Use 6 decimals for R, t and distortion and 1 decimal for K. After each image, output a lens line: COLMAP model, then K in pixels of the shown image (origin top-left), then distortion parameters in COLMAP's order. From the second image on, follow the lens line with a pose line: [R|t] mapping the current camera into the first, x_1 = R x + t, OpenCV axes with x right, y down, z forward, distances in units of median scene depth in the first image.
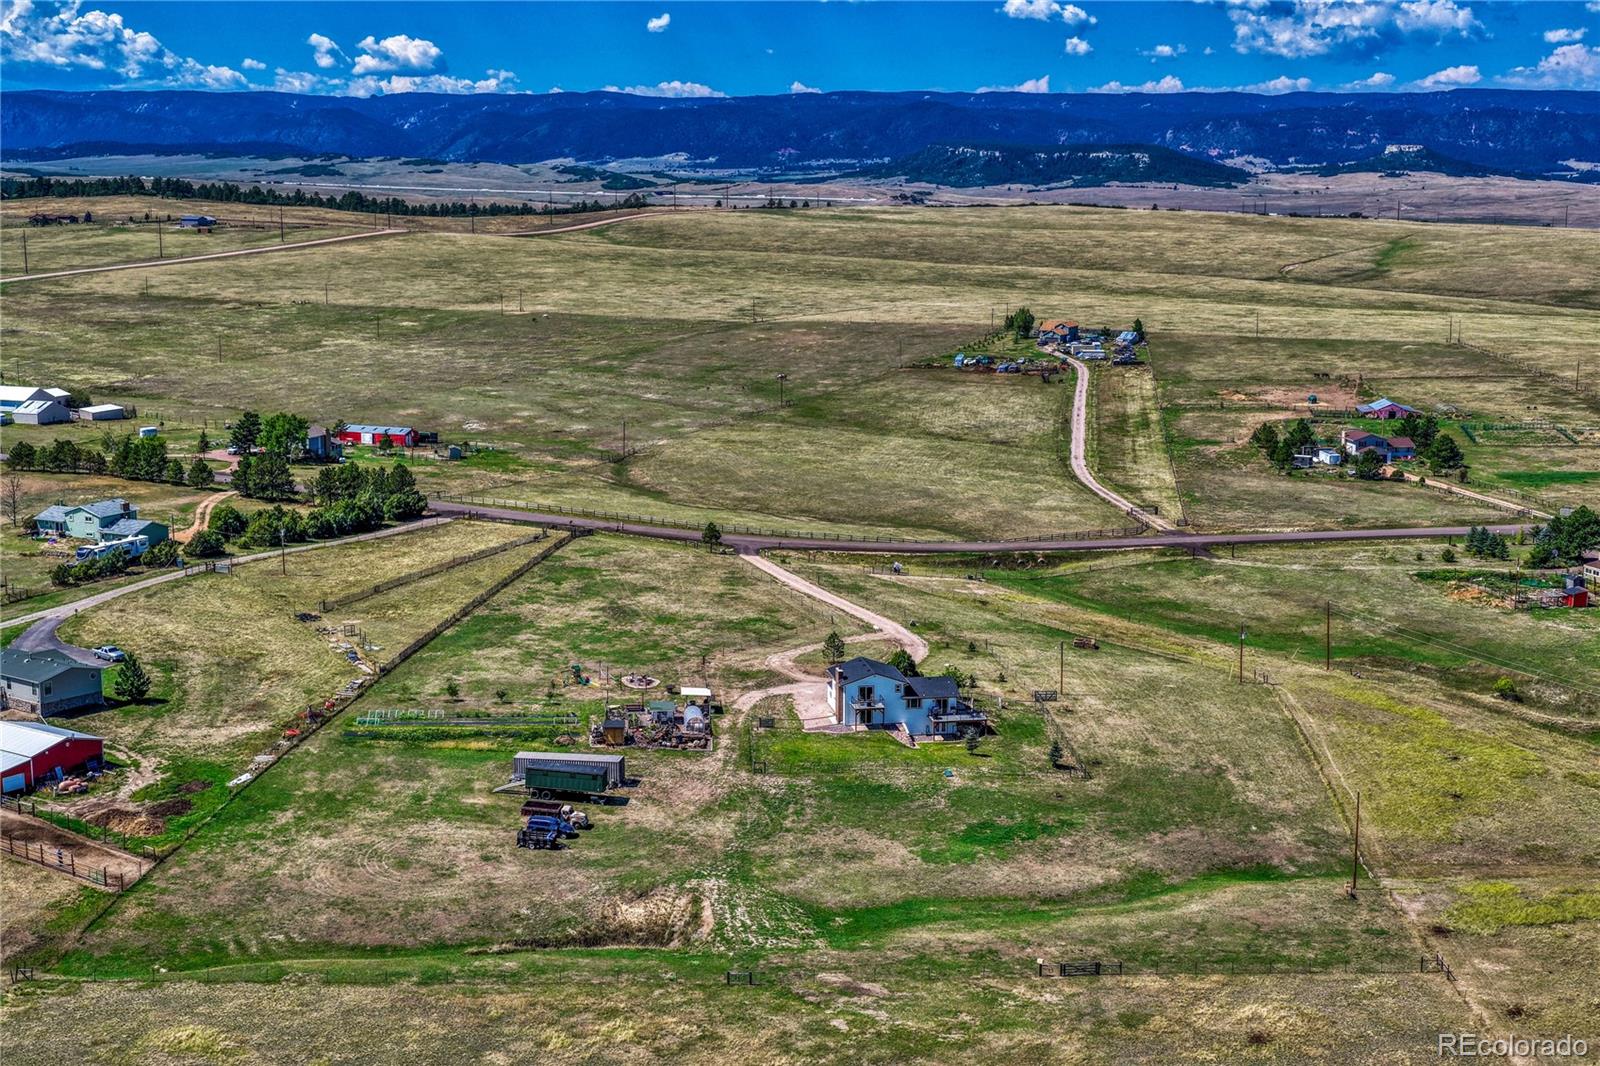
lens RADIAL K [[2169.5, 0, 800.0], [0, 2169.5, 533.0], [0, 0, 1]] dist [0.161509, -0.443400]
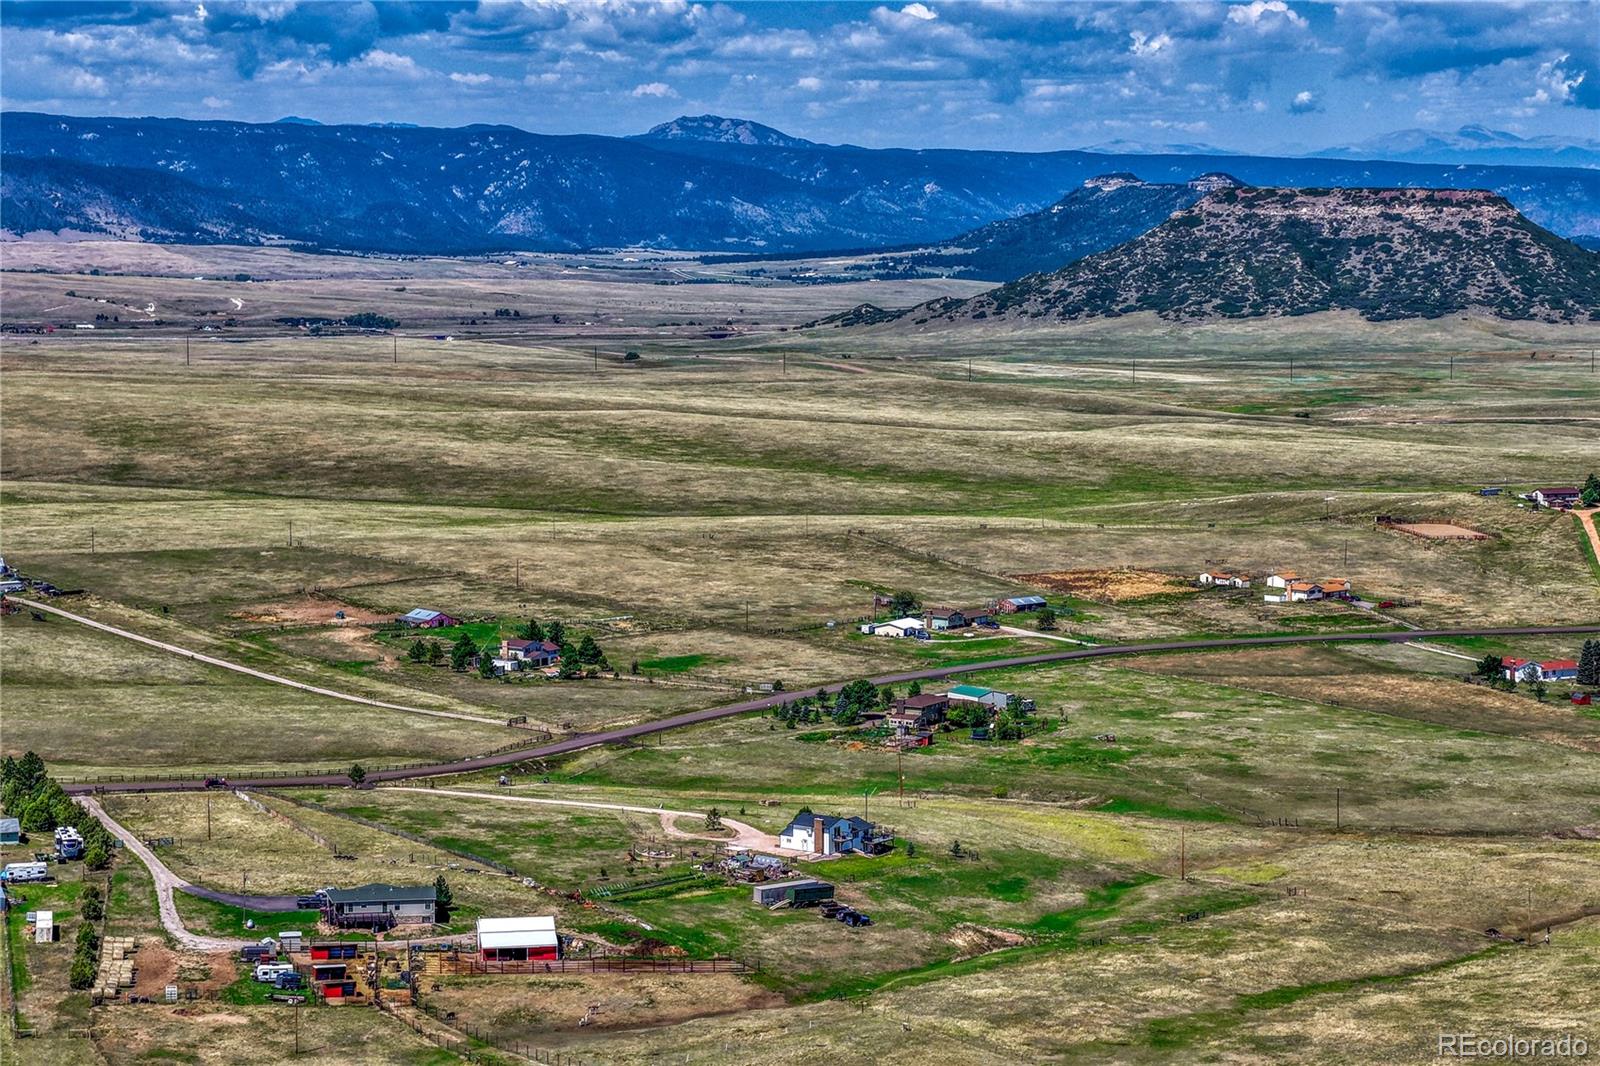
lens RADIAL K [[3354.0, 0, 801.3], [0, 3354.0, 554.7], [0, 0, 1]] dist [0.373574, -2.086884]
pose [[0.725047, -0.075527, 0.684545, -1.196827], [0.117992, 0.992895, -0.015424, -0.065635], [-0.678517, 0.091954, 0.728807, -0.555034]]
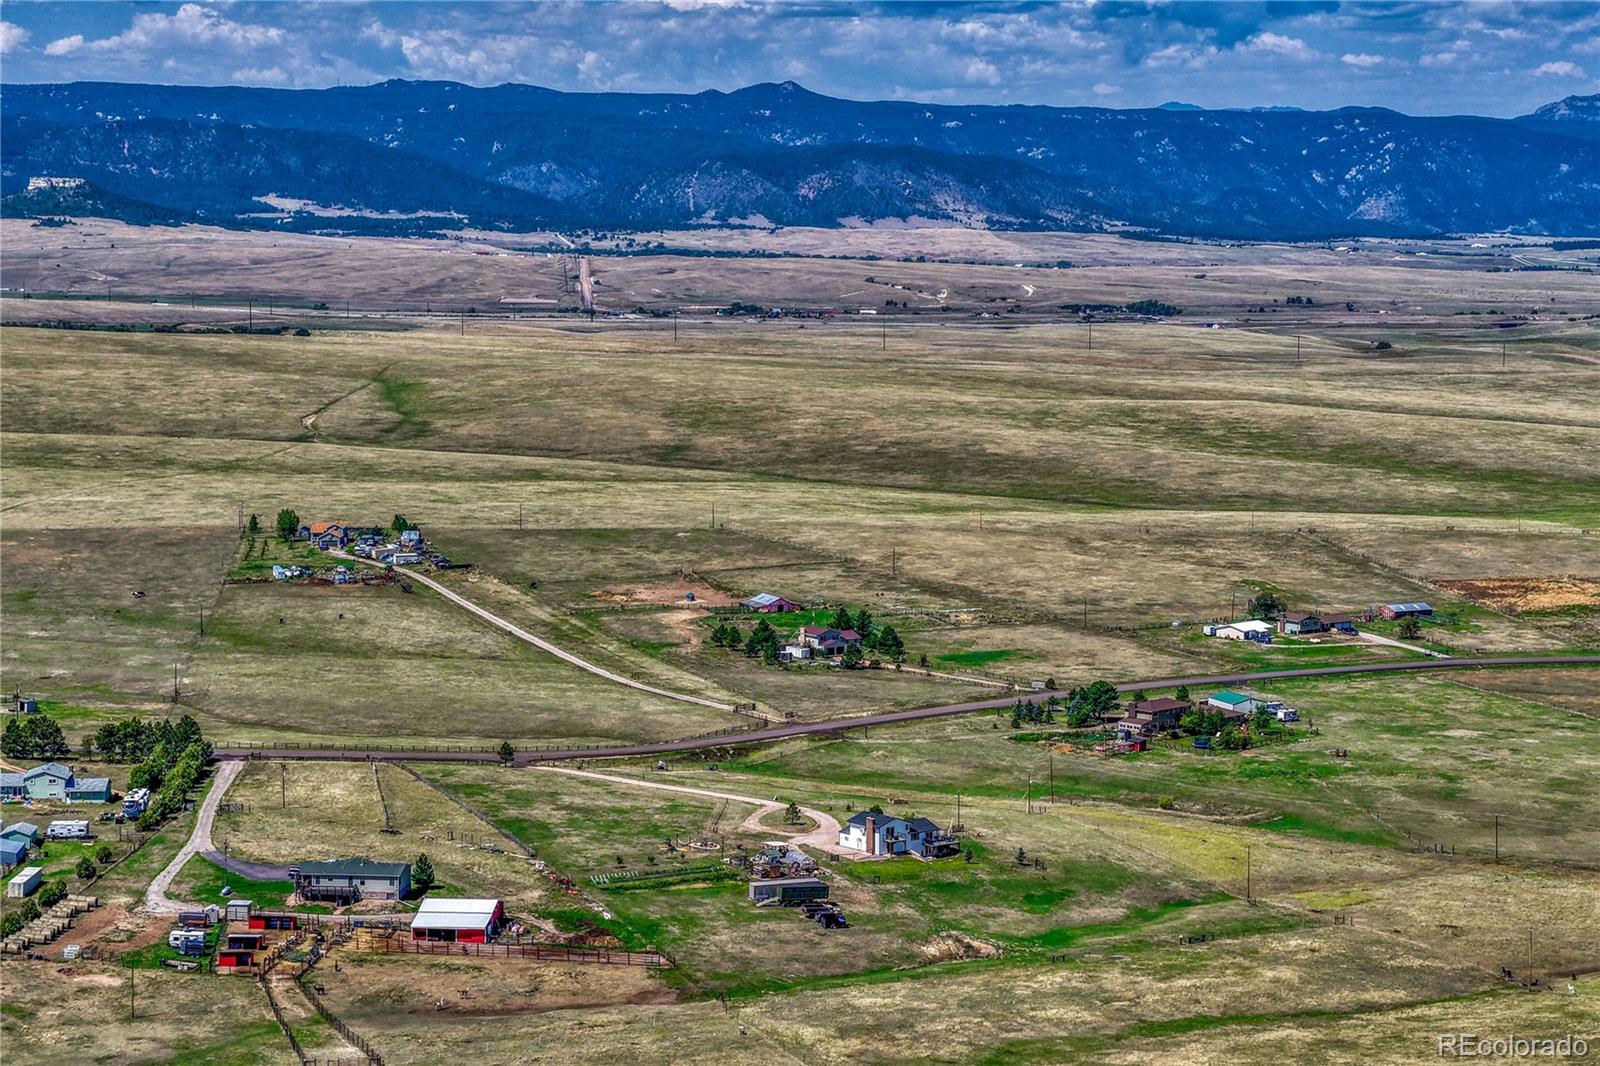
lens RADIAL K [[3420.6, 0, 816.6], [0, 3420.6, 532.2], [0, 0, 1]] dist [0.364278, -2.159160]
pose [[0.874292, -0.049106, 0.482909, -0.853267], [0.080654, 0.995736, -0.044768, -0.022870], [-0.478652, 0.078089, 0.874525, -0.792964]]
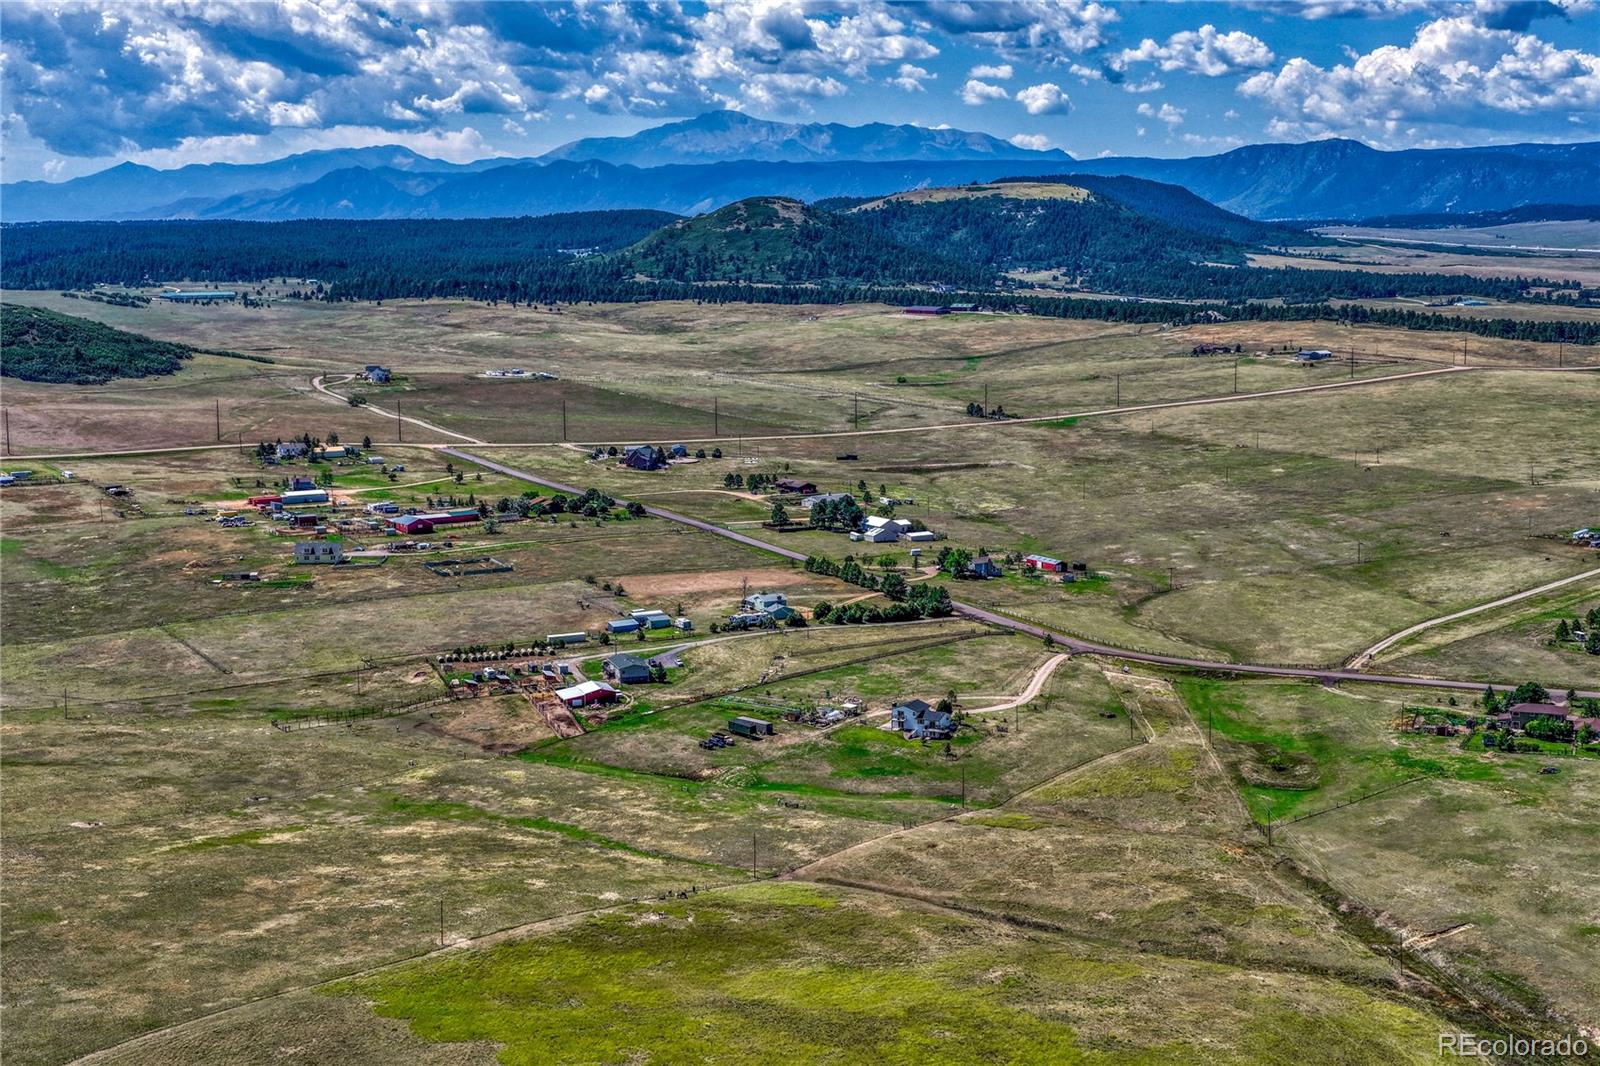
lens RADIAL K [[2279.7, 0, 848.2], [0, 2279.7, 534.1], [0, 0, 1]] dist [0.176567, -0.582786]
pose [[0.813545, 0.074838, -0.576666, 0.991147], [-0.090056, 0.995934, 0.002201, -0.083460], [0.574486, 0.050142, 0.816977, -0.722922]]
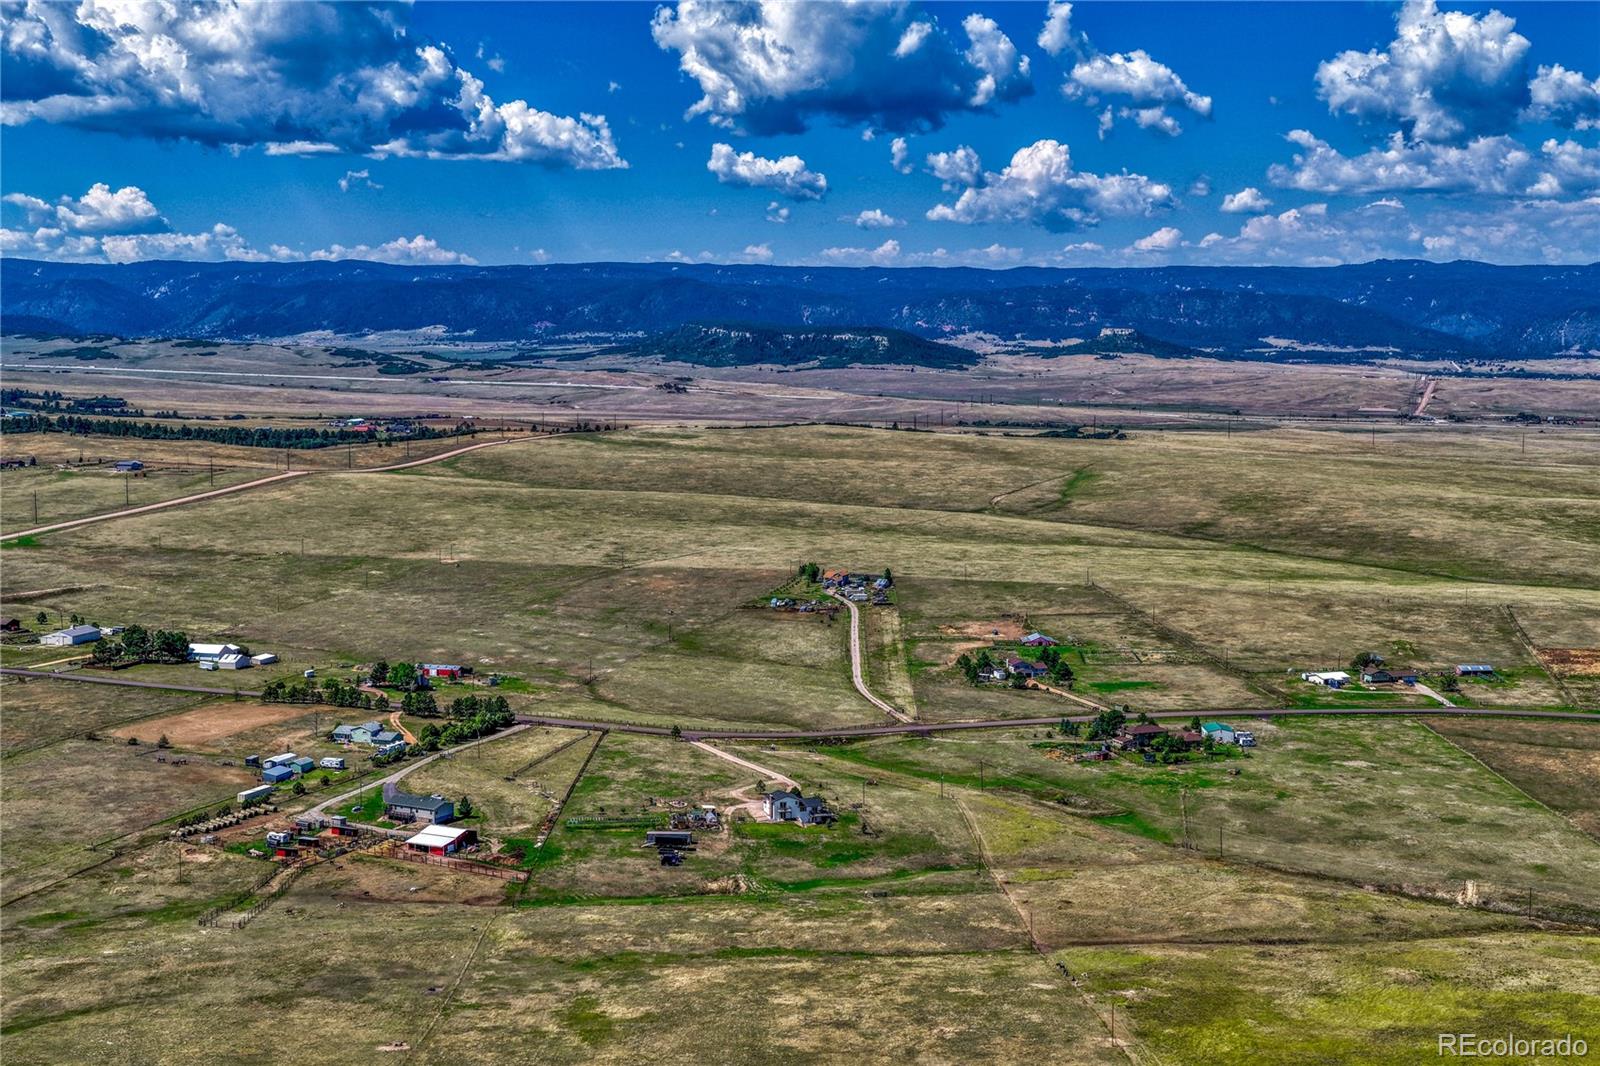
lens RADIAL K [[2169.5, 0, 800.0], [0, 2169.5, 533.0], [0, 0, 1]] dist [0.161509, -0.443400]
pose [[0.993257, -0.010258, 0.115478, -0.163120], [0.018466, 0.997360, -0.070235, -0.040298], [-0.114453, 0.071894, 0.990824, -1.003427]]
